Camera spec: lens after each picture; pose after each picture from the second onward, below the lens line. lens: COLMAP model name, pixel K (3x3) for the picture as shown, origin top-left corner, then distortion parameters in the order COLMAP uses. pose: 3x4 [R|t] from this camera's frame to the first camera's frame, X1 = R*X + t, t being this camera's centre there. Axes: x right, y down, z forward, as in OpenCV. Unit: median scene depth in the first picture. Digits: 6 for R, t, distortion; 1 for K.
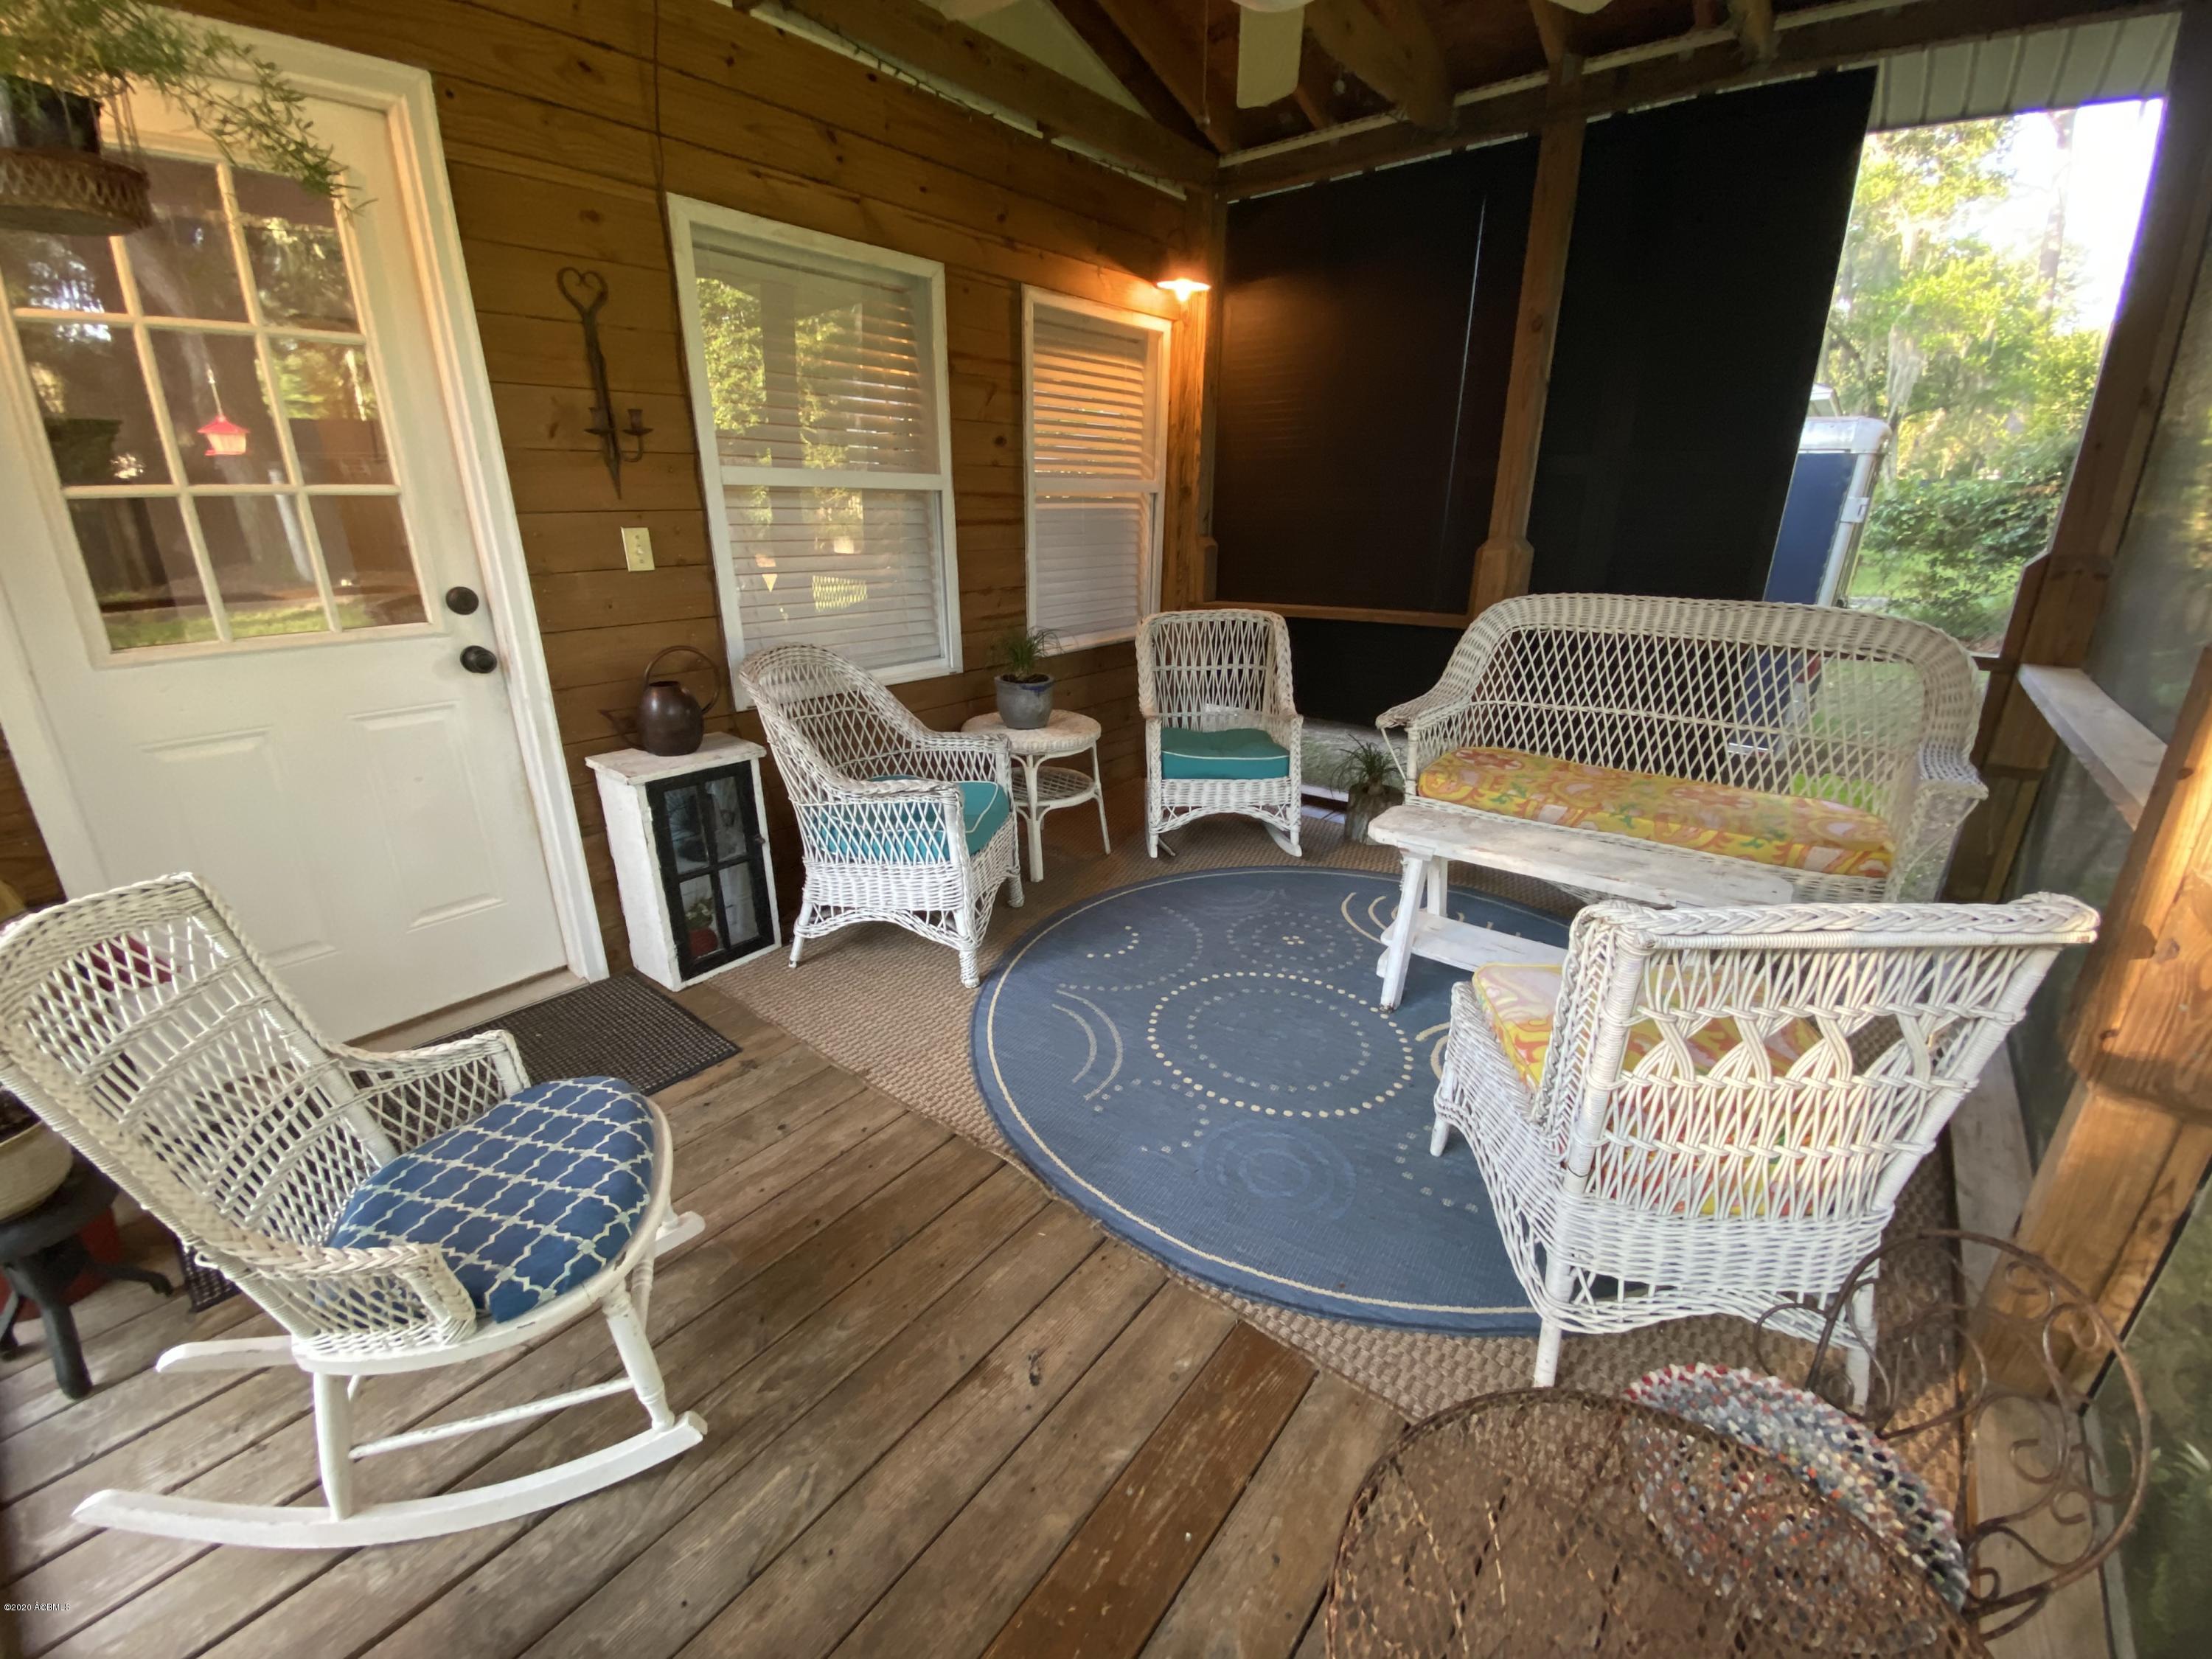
lens RADIAL K [[888.1, 0, 1113.2], [0, 888.1, 831.0], [0, 0, 1]] dist [0.025454, -0.022881]
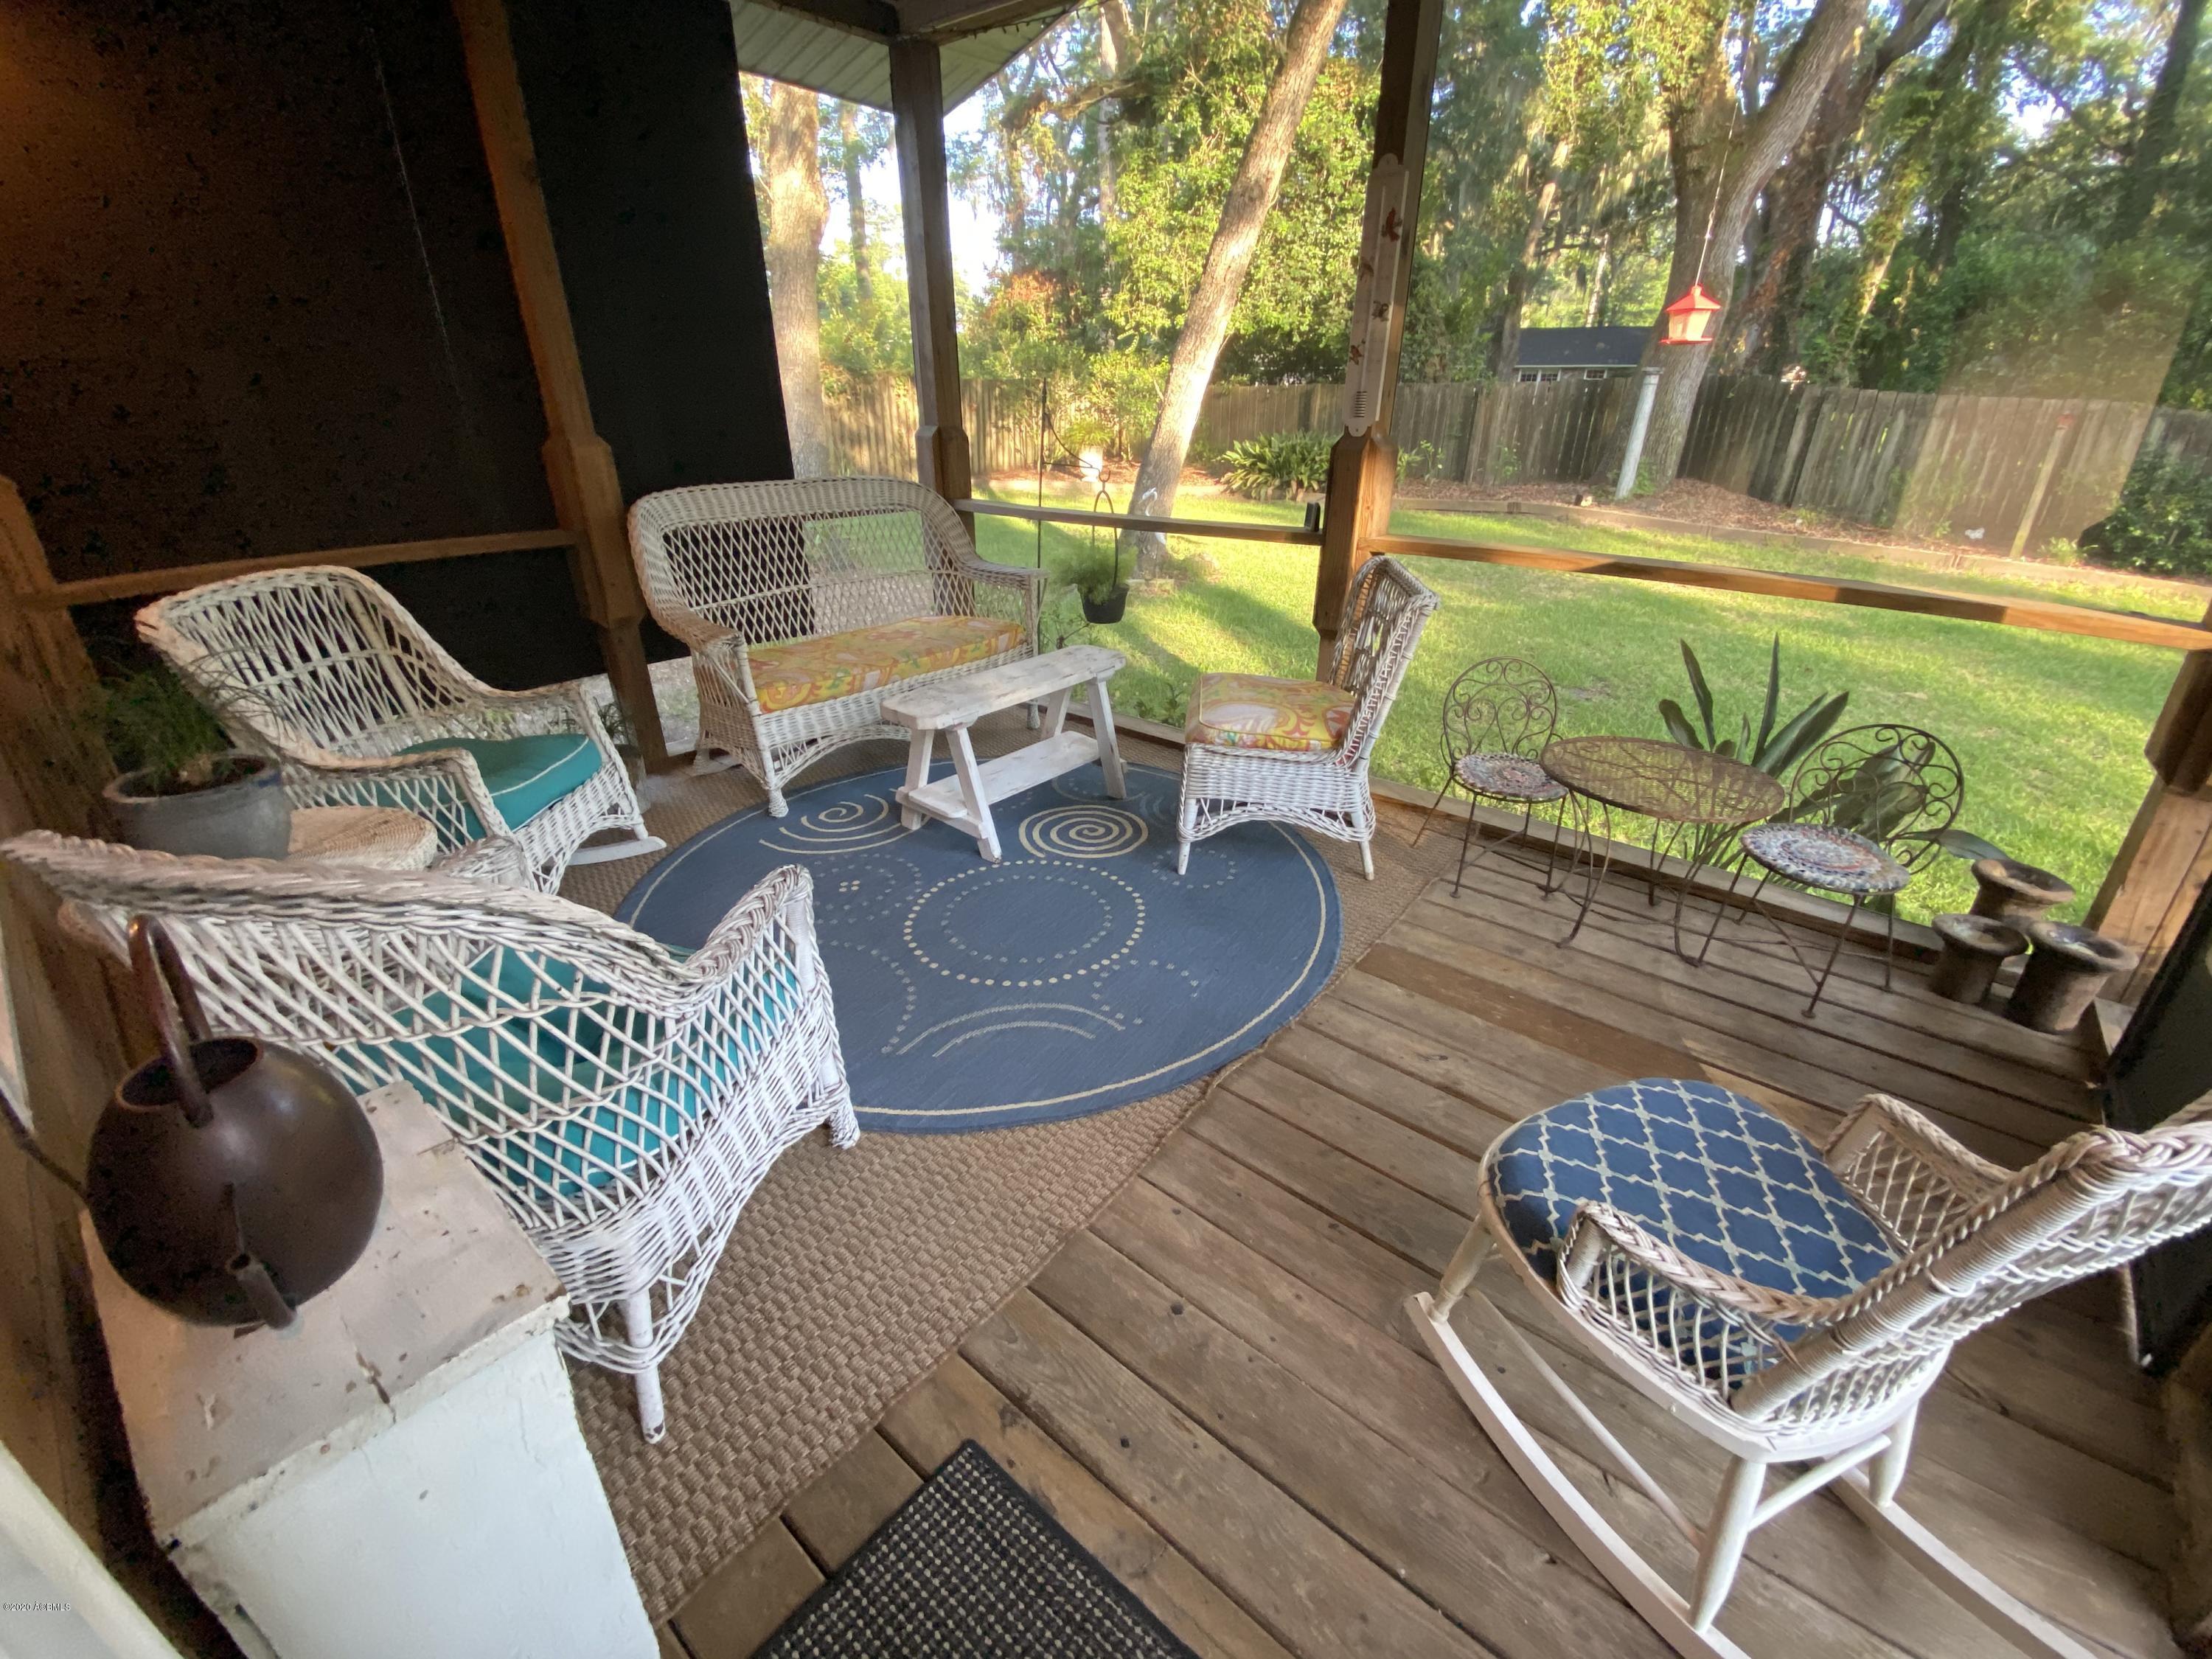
lens RADIAL K [[888.1, 0, 1113.2], [0, 888.1, 831.0], [0, 0, 1]] dist [0.025454, -0.022881]
pose [[0.021610, -0.428854, 0.903115, -0.763718], [0.338146, 0.853224, 0.397071, -0.253070], [-0.940845, 0.296805, 0.163453, 0.748407]]
